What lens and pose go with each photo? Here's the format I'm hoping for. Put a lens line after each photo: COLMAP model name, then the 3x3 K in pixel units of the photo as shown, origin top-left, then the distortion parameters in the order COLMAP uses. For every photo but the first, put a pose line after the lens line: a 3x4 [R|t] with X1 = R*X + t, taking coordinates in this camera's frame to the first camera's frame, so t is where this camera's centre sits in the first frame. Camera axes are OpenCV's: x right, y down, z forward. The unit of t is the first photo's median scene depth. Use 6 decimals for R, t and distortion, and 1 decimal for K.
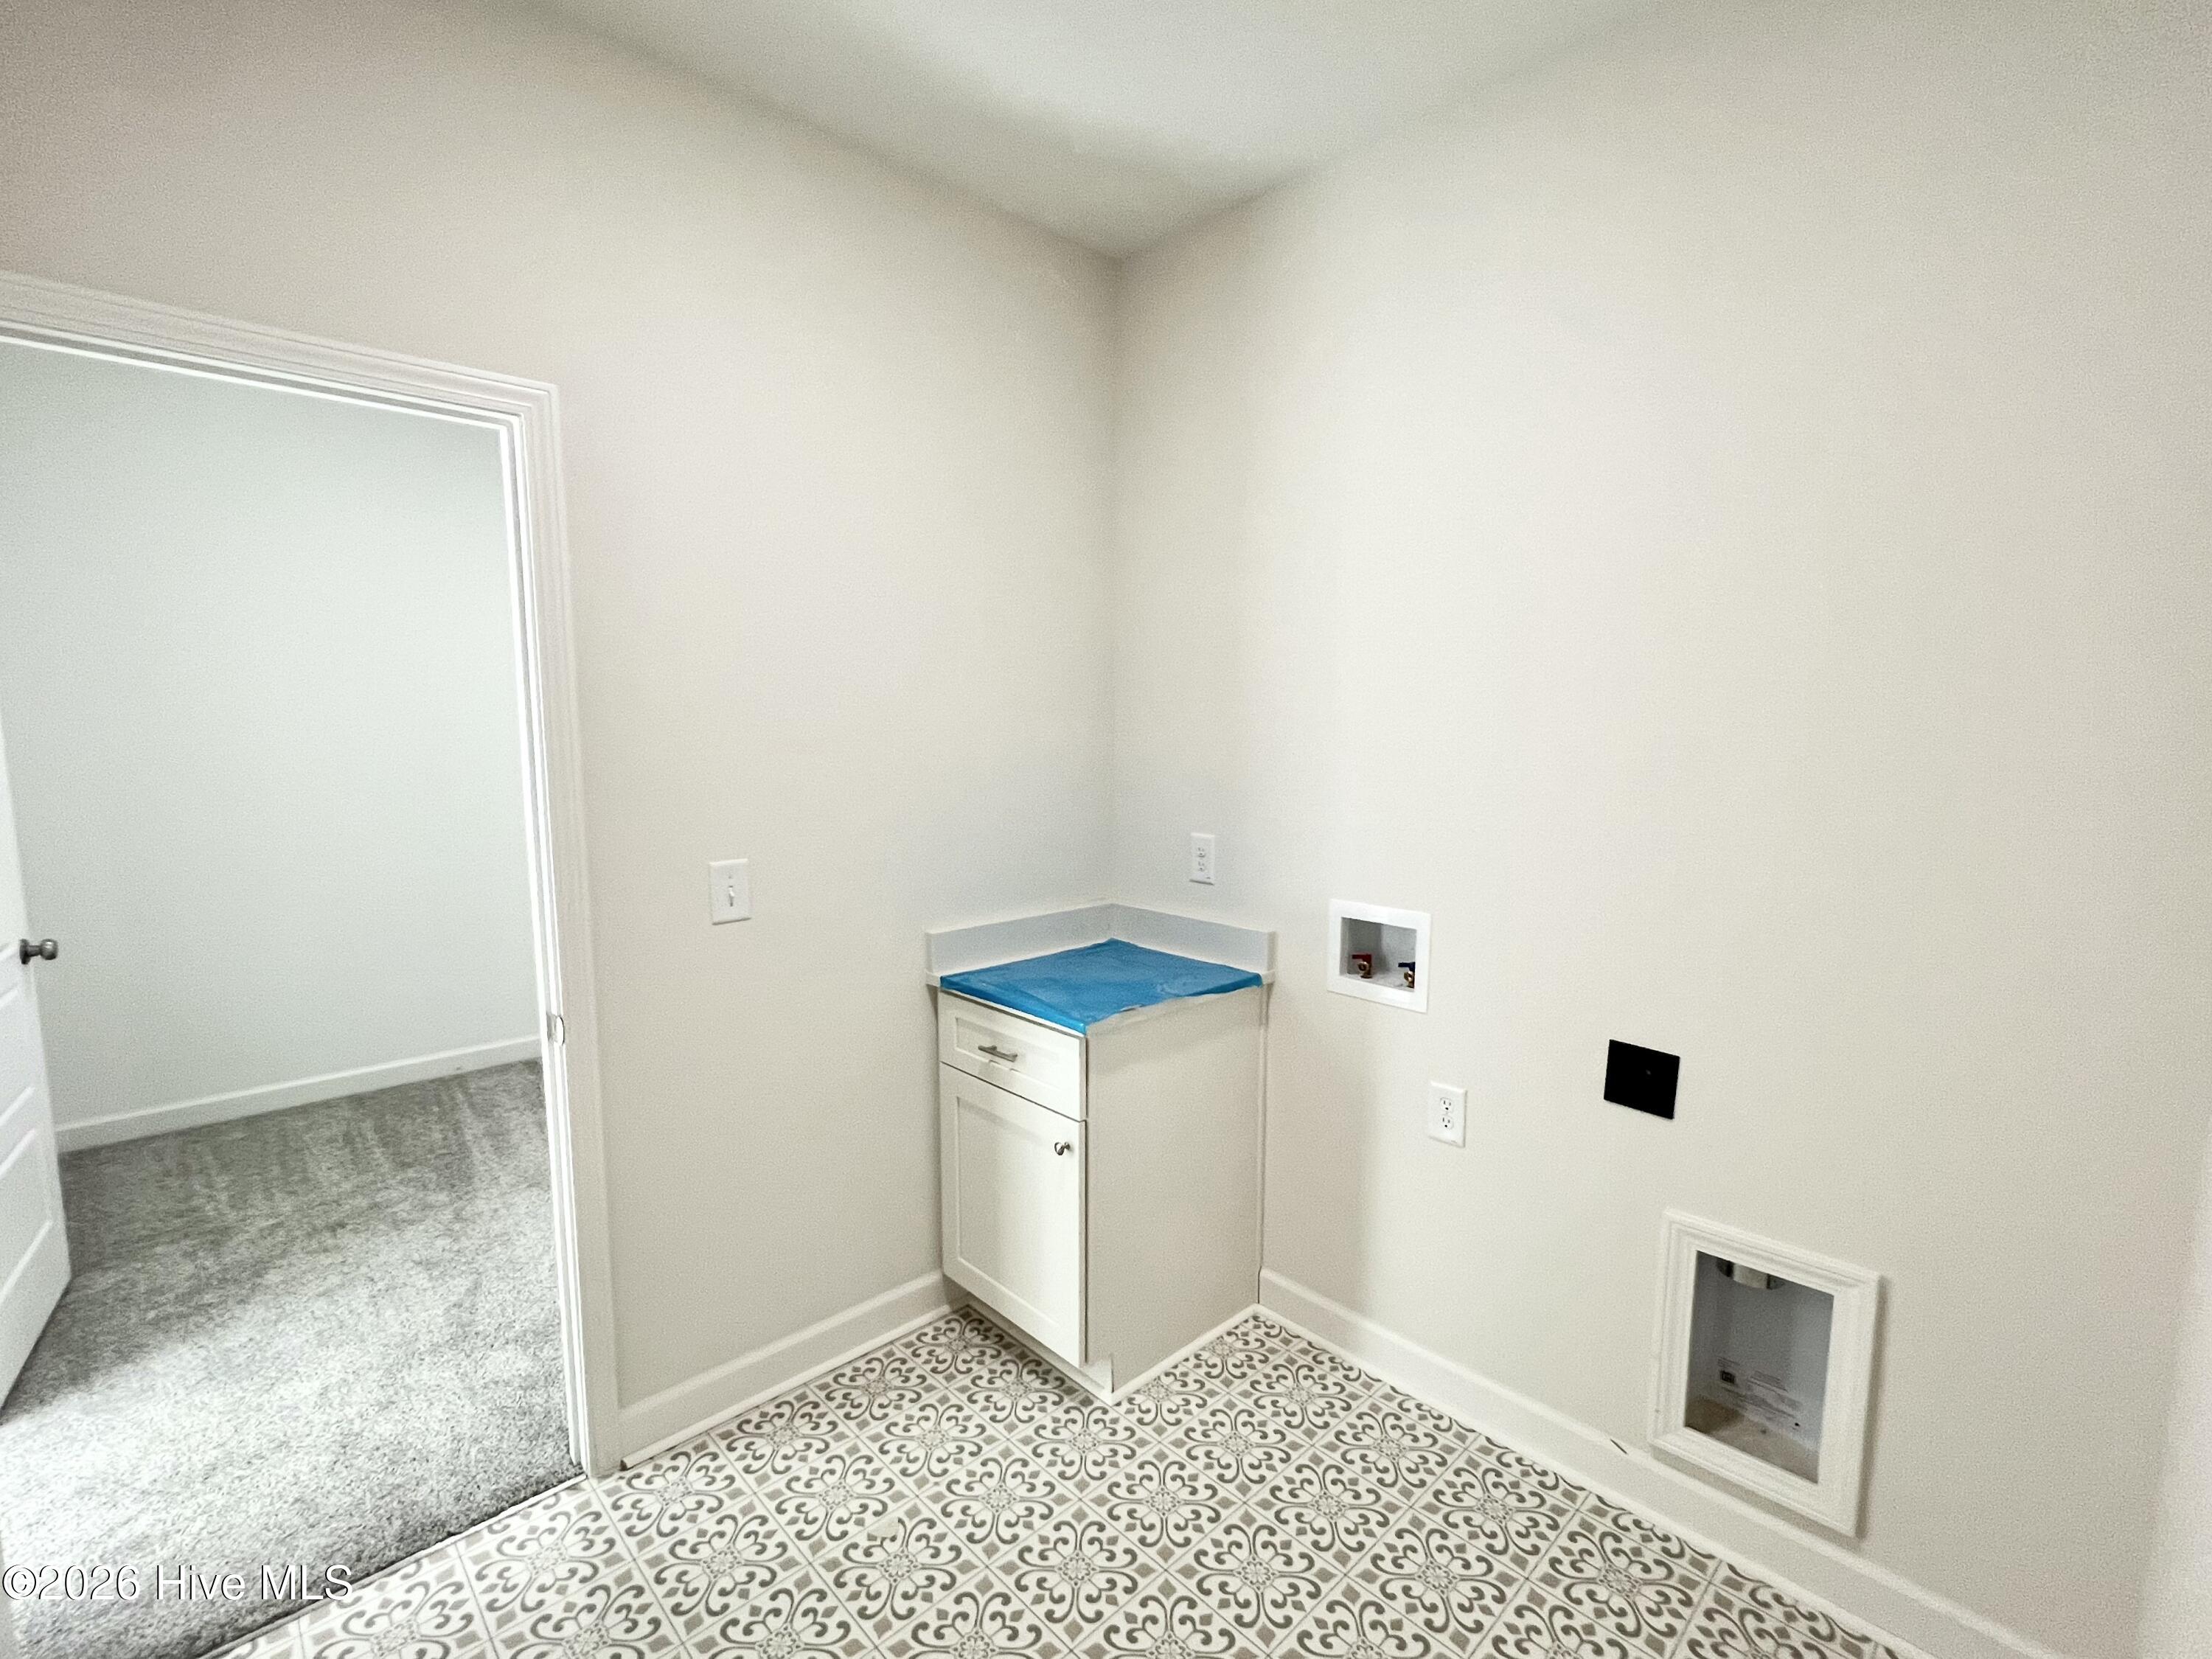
lens RADIAL K [[1007.6, 0, 1101.6], [0, 1007.6, 837.2], [0, 0, 1]] dist [0.000717, 0.000318]
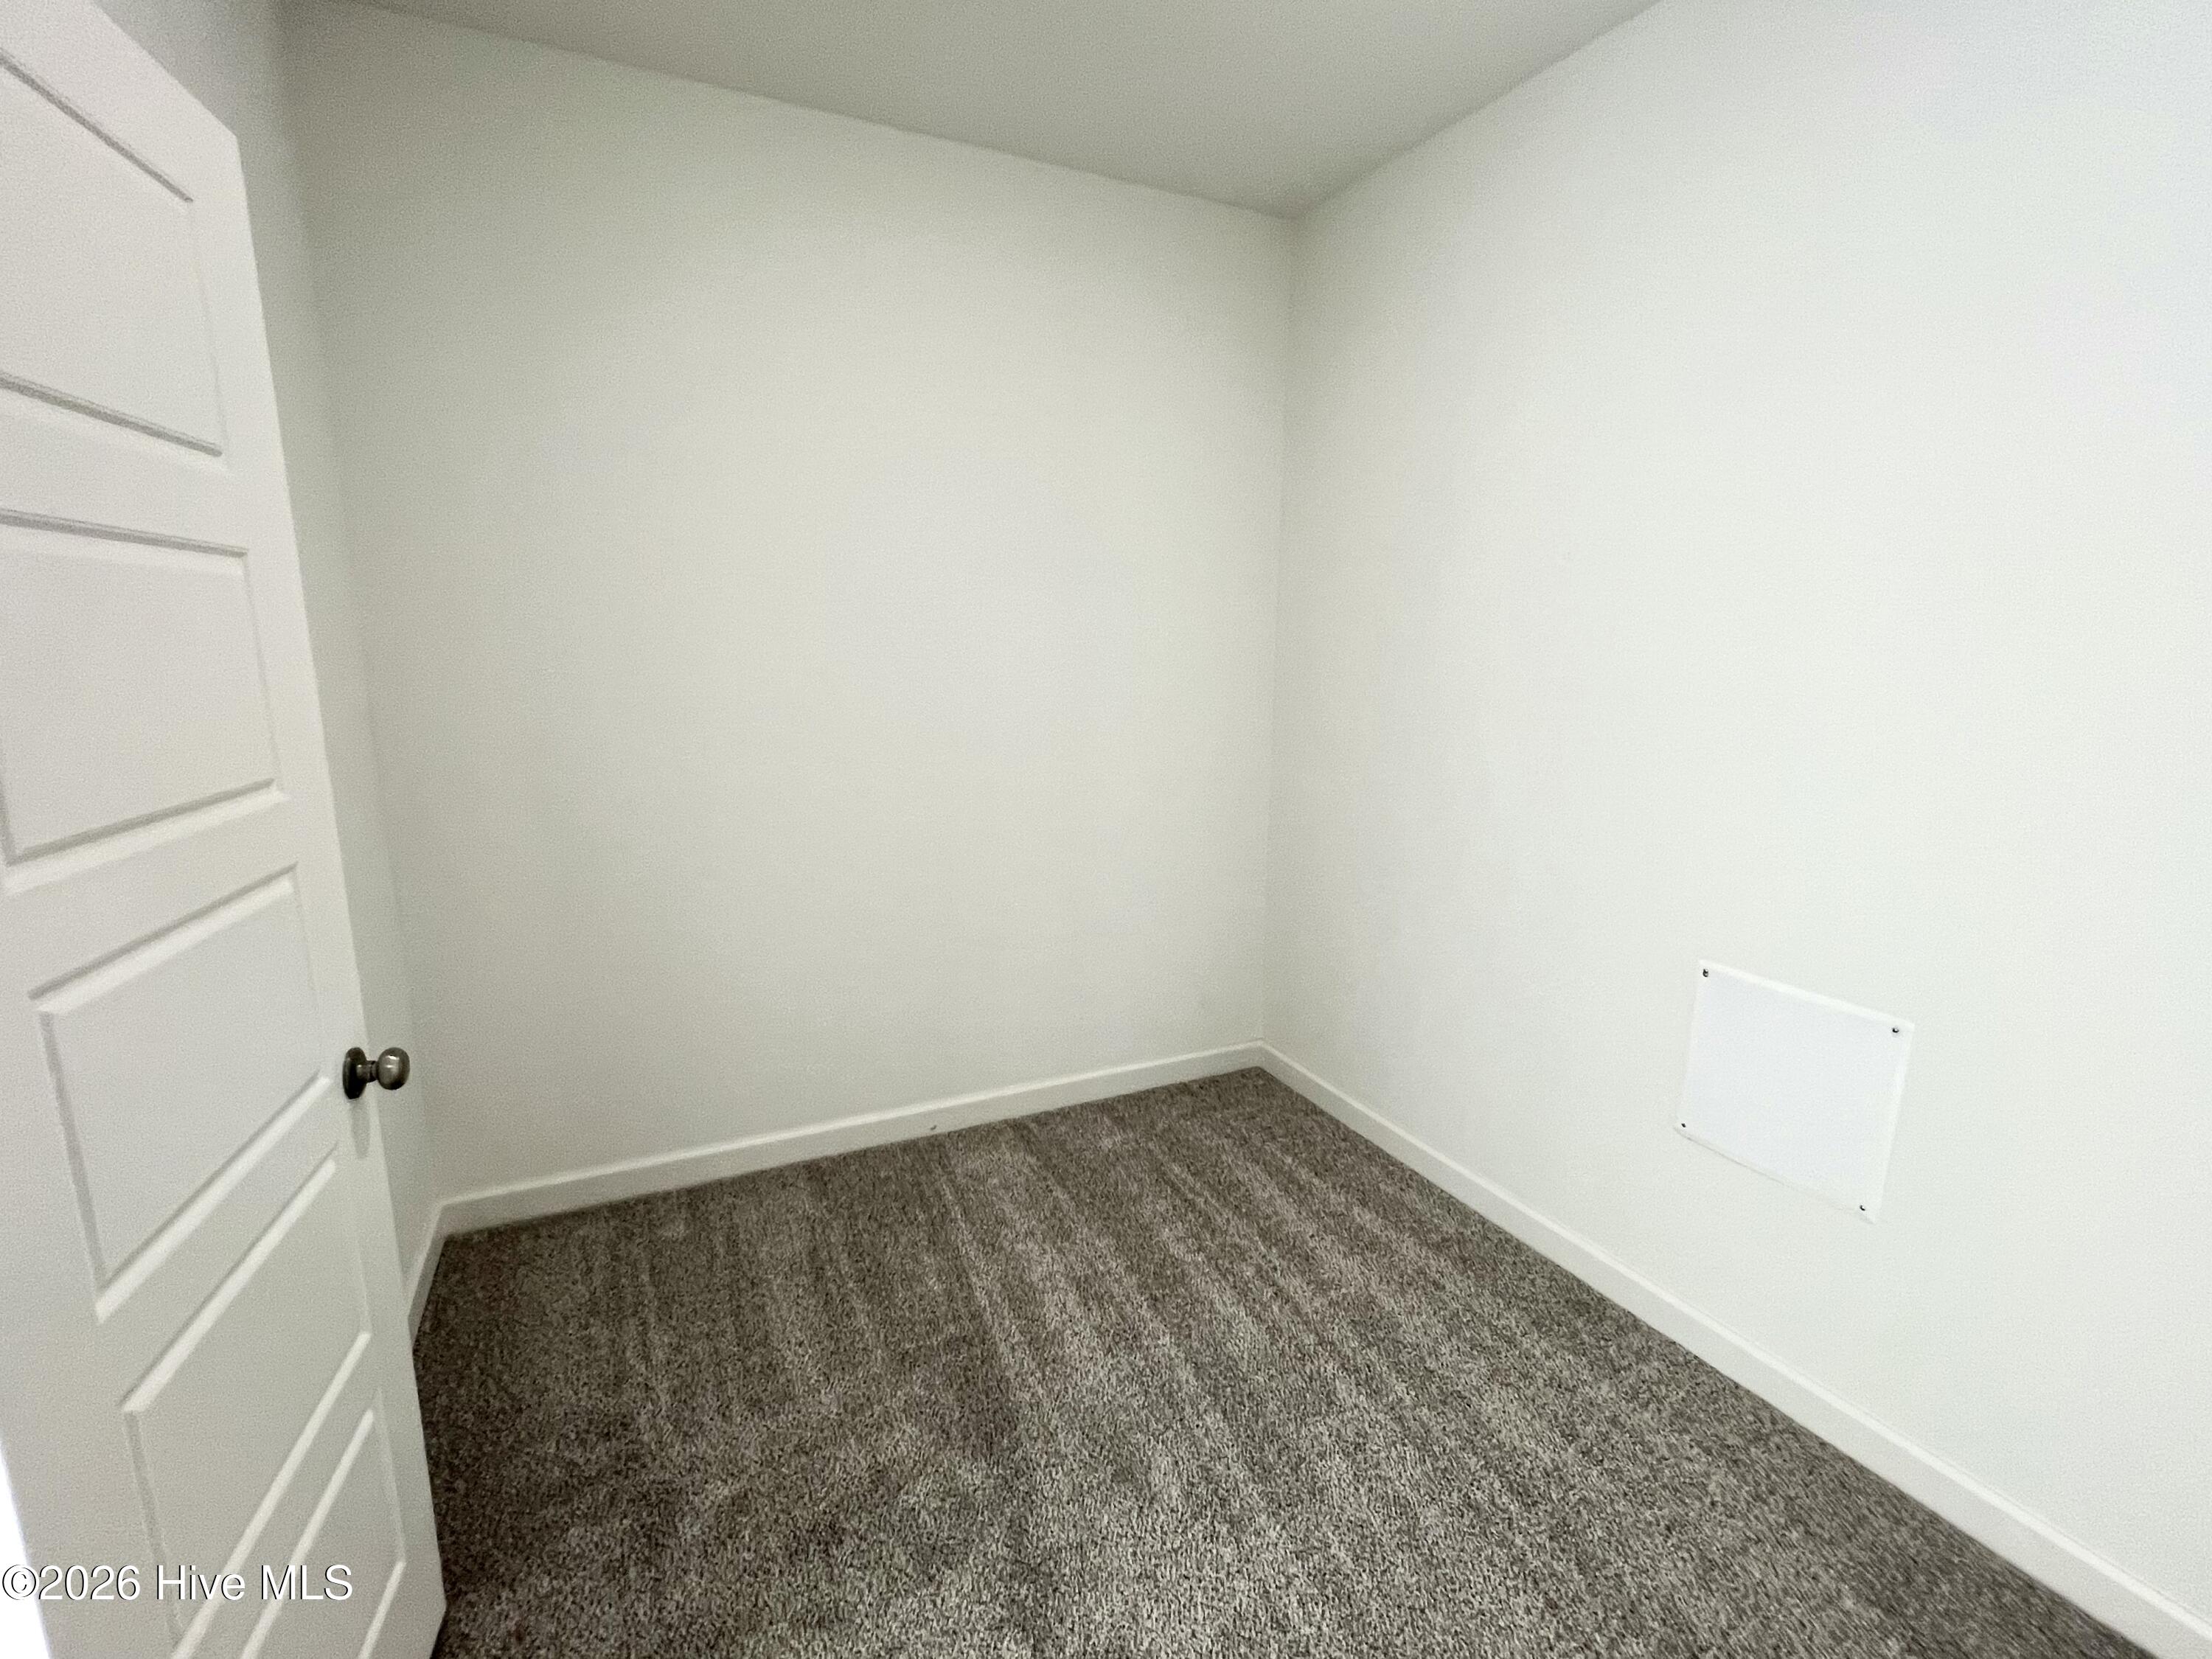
lens RADIAL K [[1007.6, 0, 1101.6], [0, 1007.6, 837.2], [0, 0, 1]] dist [0.000717, 0.000318]
pose [[0.954173, 0.062981, -0.292554, -0.432698], [-0.039038, 0.995445, 0.086973, -0.054027], [0.296700, -0.071567, 0.952285, 0.489824]]
